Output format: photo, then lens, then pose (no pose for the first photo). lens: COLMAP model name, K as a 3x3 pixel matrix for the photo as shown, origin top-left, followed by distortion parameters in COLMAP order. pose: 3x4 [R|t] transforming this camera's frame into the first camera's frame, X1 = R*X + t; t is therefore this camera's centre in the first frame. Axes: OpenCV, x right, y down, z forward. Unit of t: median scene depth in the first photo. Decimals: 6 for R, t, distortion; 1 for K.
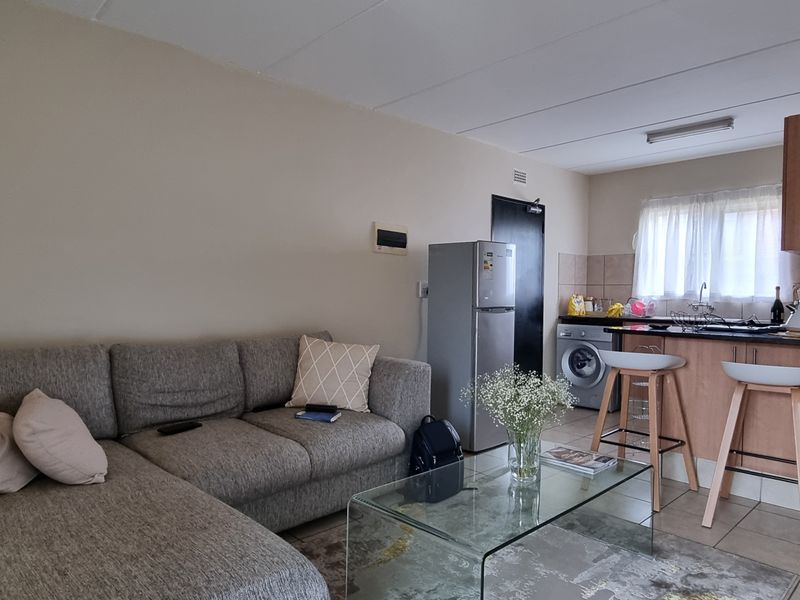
lens RADIAL K [[541.9, 0, 400.0], [0, 541.9, 300.0], [0, 0, 1]] dist [-0.005590, -0.004997]
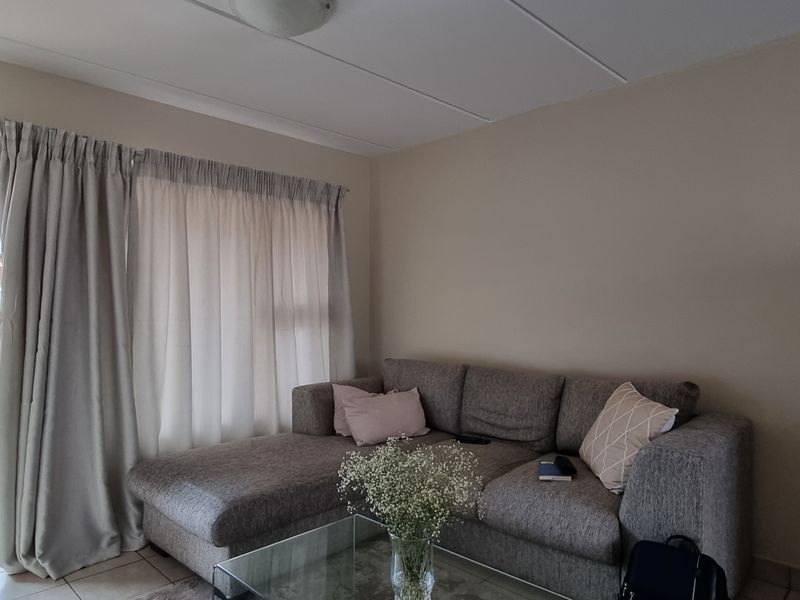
lens RADIAL K [[541.9, 0, 400.0], [0, 541.9, 300.0], [0, 0, 1]] dist [-0.005590, -0.004997]
pose [[0.007173, -0.032133, -0.999458, 0.746717], [-0.008208, 0.999448, -0.032192, -0.032939], [0.999941, 0.008435, 0.006905, 0.764292]]
